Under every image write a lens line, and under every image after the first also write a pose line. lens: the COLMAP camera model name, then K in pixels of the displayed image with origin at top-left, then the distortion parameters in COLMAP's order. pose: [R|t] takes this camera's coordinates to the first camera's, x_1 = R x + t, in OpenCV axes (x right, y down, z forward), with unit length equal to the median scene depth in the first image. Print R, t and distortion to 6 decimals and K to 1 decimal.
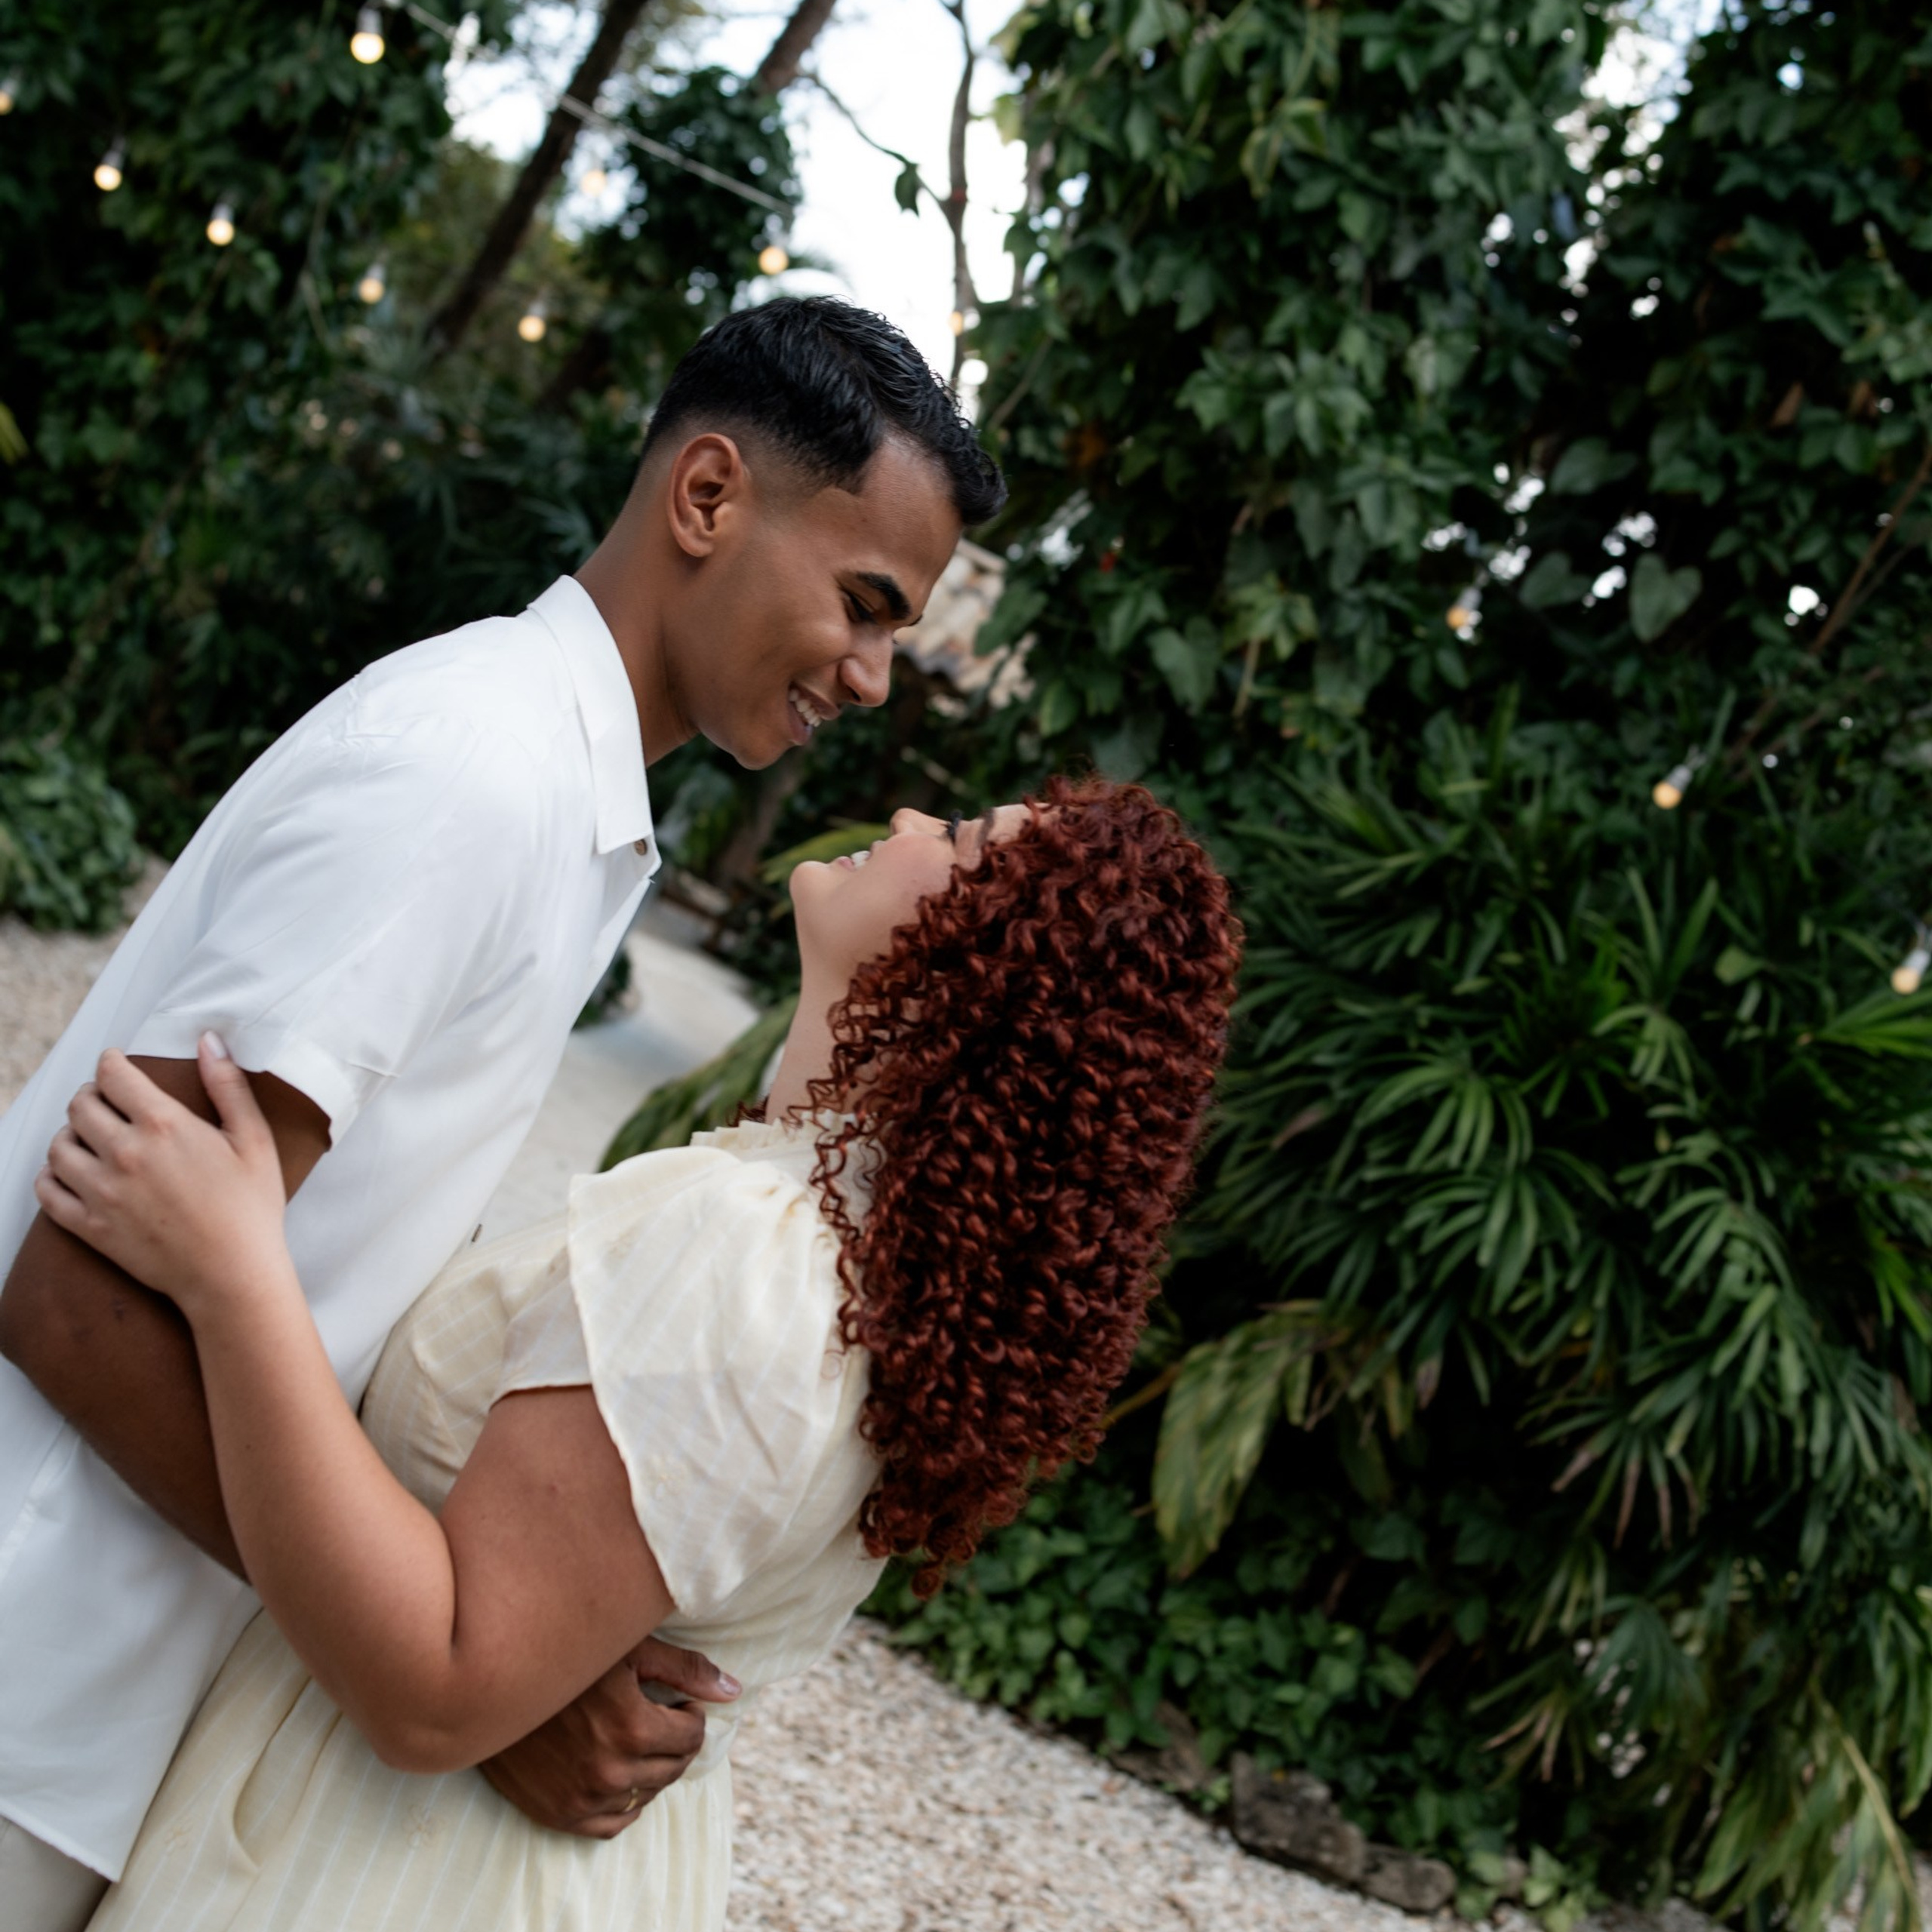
lens RADIAL K [[3011.0, 0, 970.7], [0, 3011.0, 971.3], [0, 0, 1]] dist [-0.073311, 0.098810]
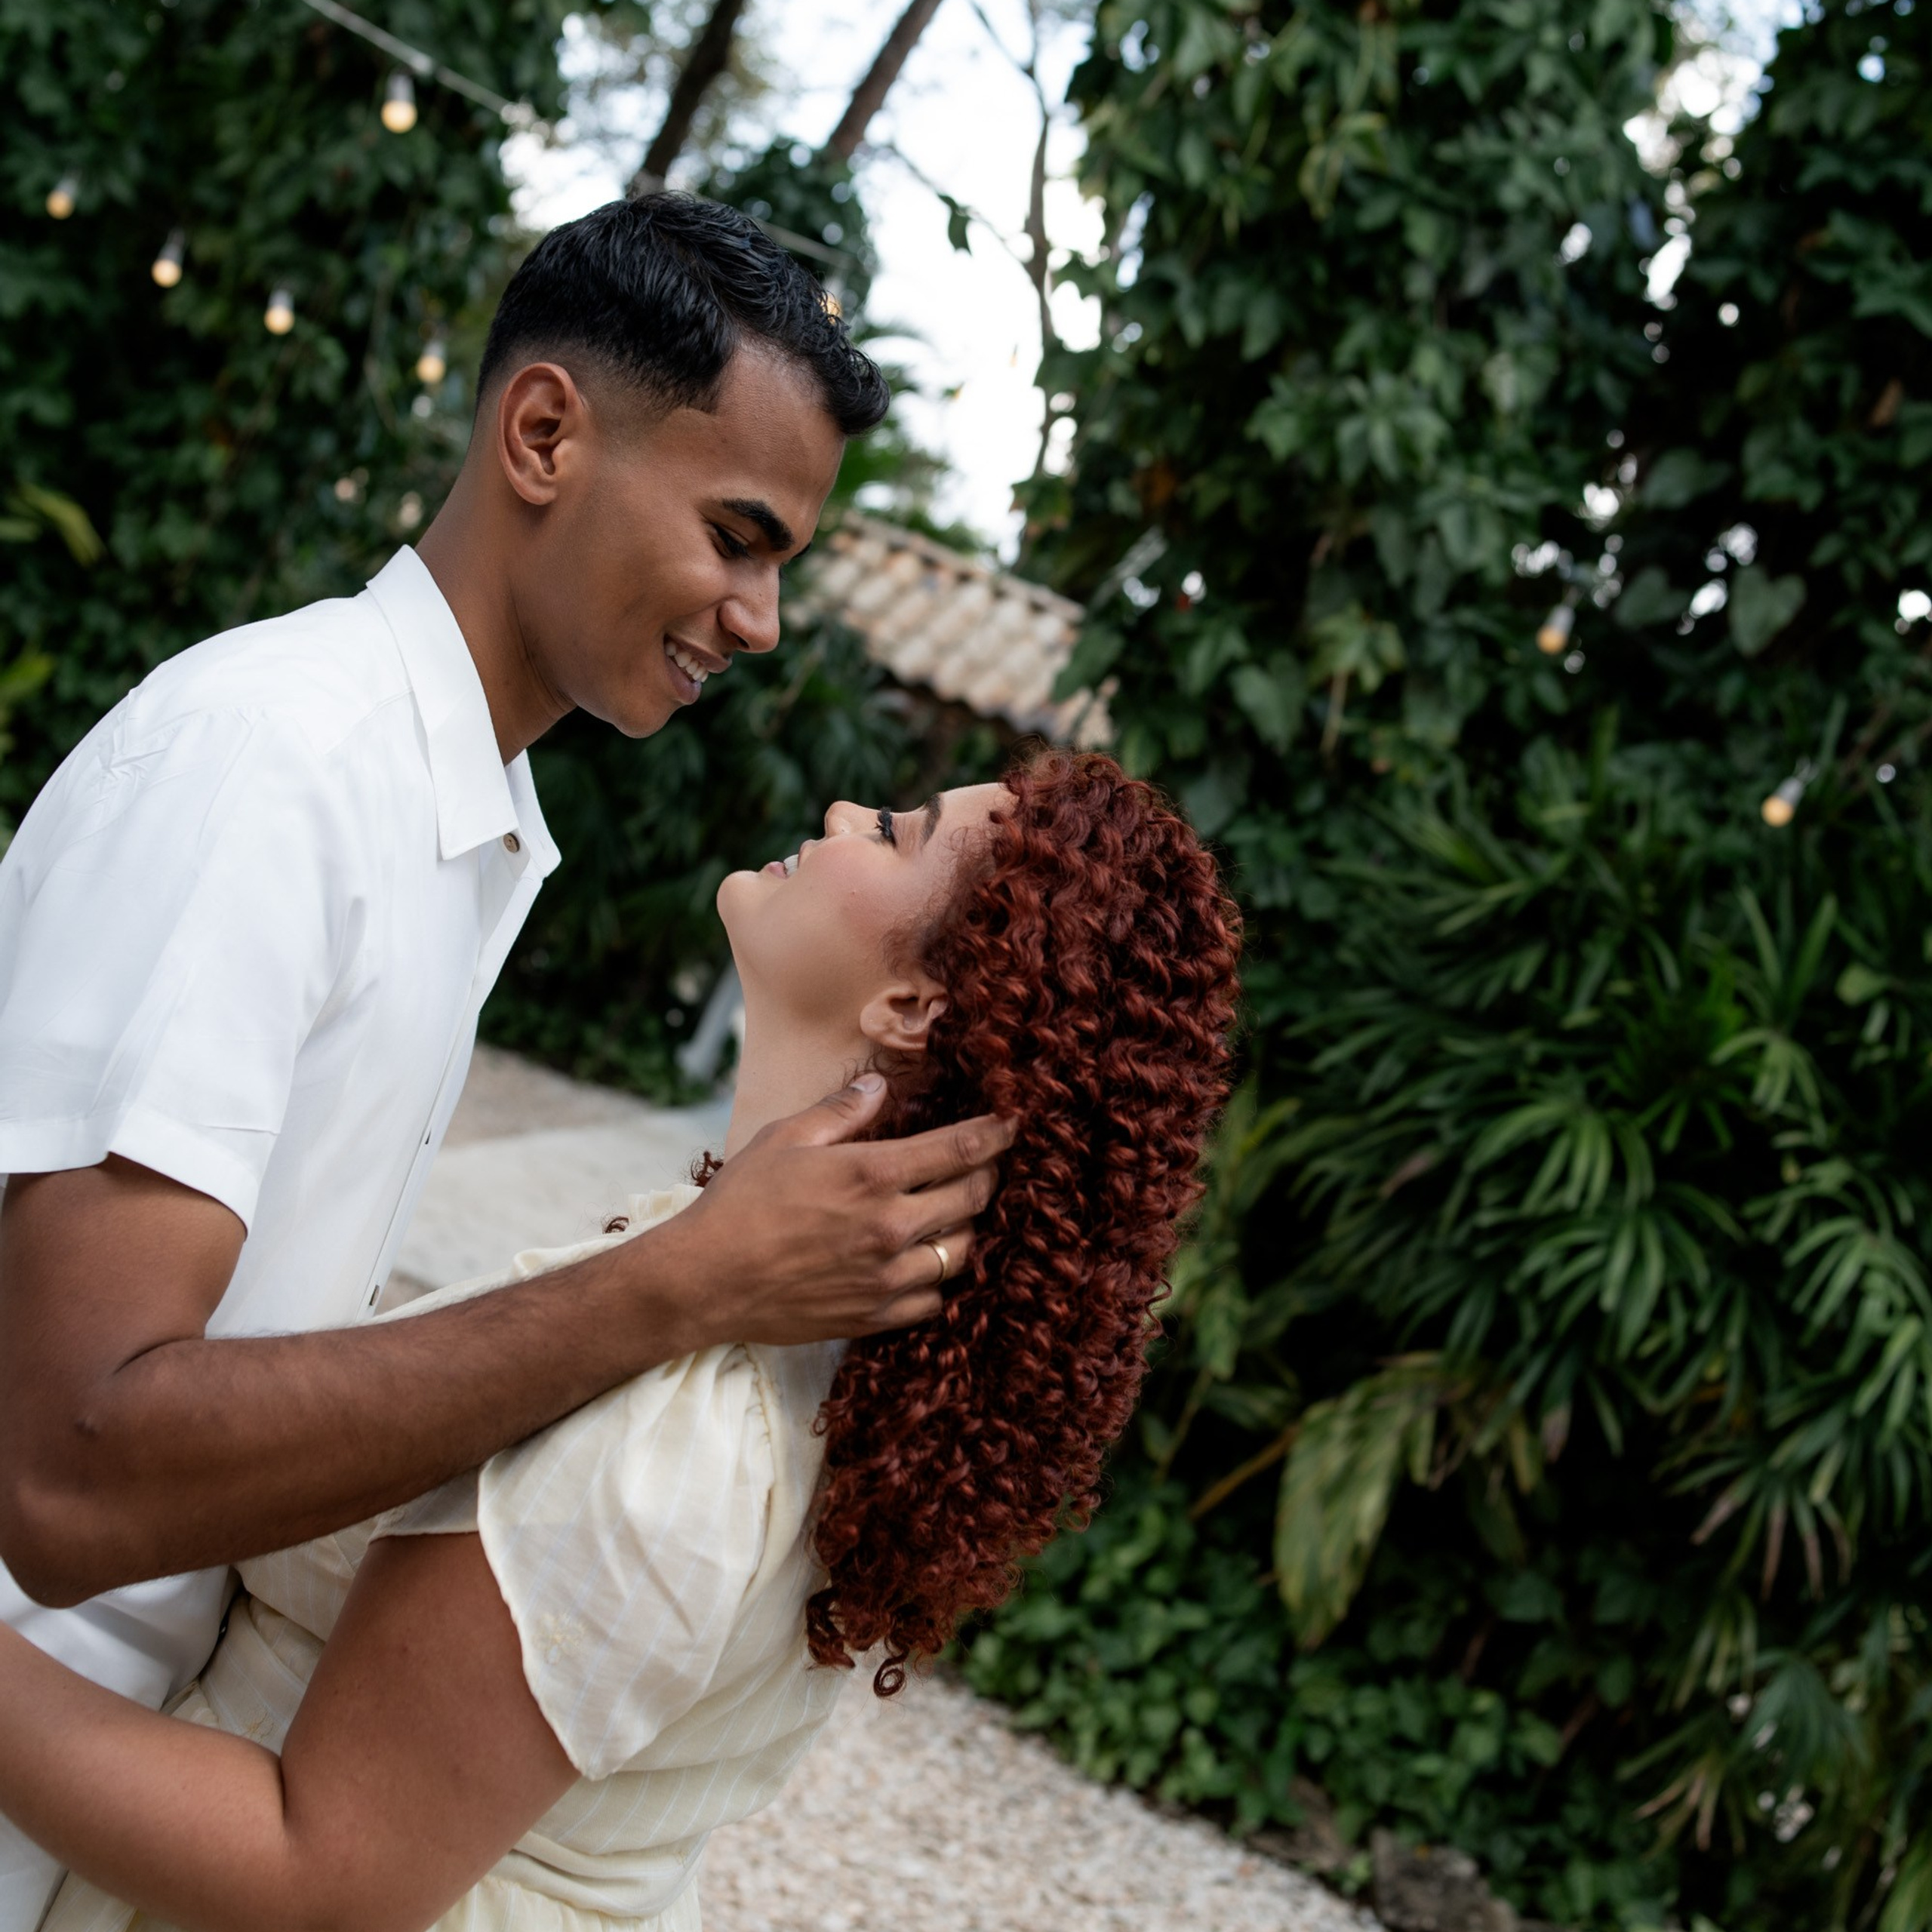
lens RADIAL K [[3008.0, 0, 942.9], [0, 3008.0, 957.9], [0, 0, 1]] dist [-0.060305, 0.078026]
pose [[0.997590, -0.046397, -0.051599, 0.012554], [0.044917, 0.998556, -0.029470, 0.004434], [0.052892, 0.027081, 0.998233, 0.029445]]
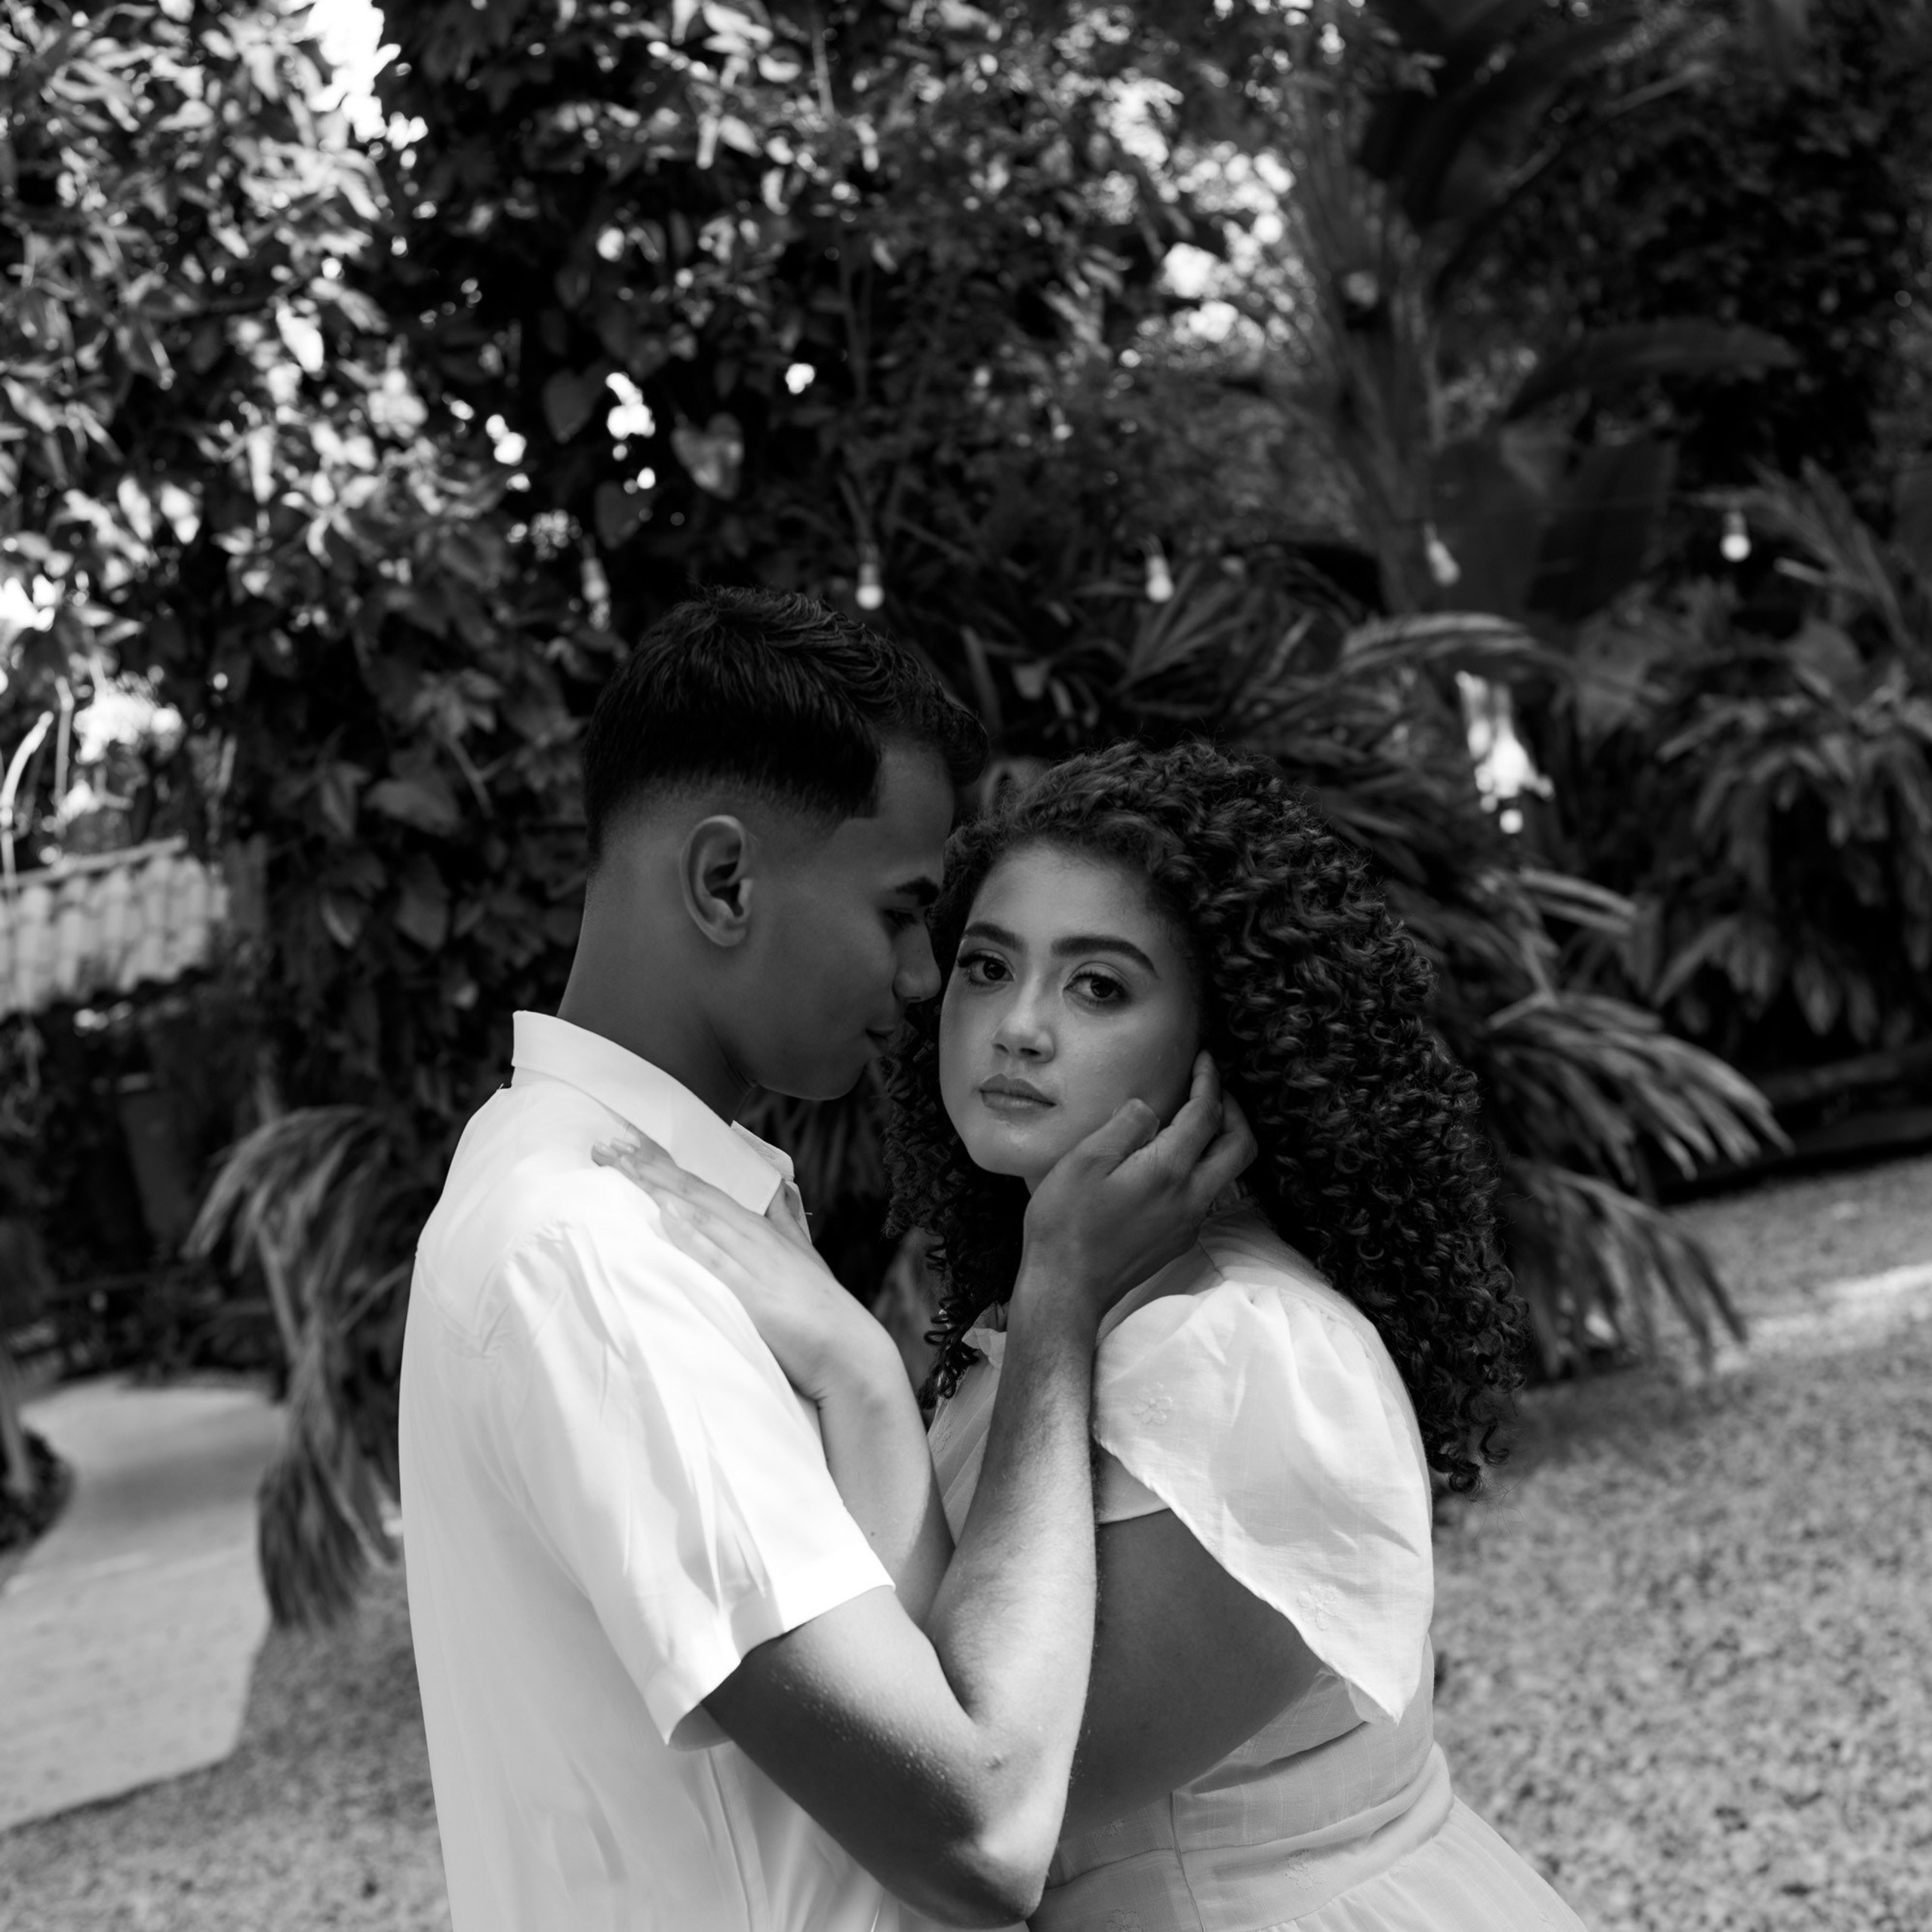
lens RADIAL K [[3017.1, 0, 963.4], [0, 3017.1, 983.9], [0, 0, 1]] dist [-0.072656, 0.098593]
pose [[0.721478, -0.648677, 0.242256, -0.079542], [0.645283, 0.756754, 0.104566, -0.044366], [-0.251158, 0.080881, 0.964561, 0.005660]]
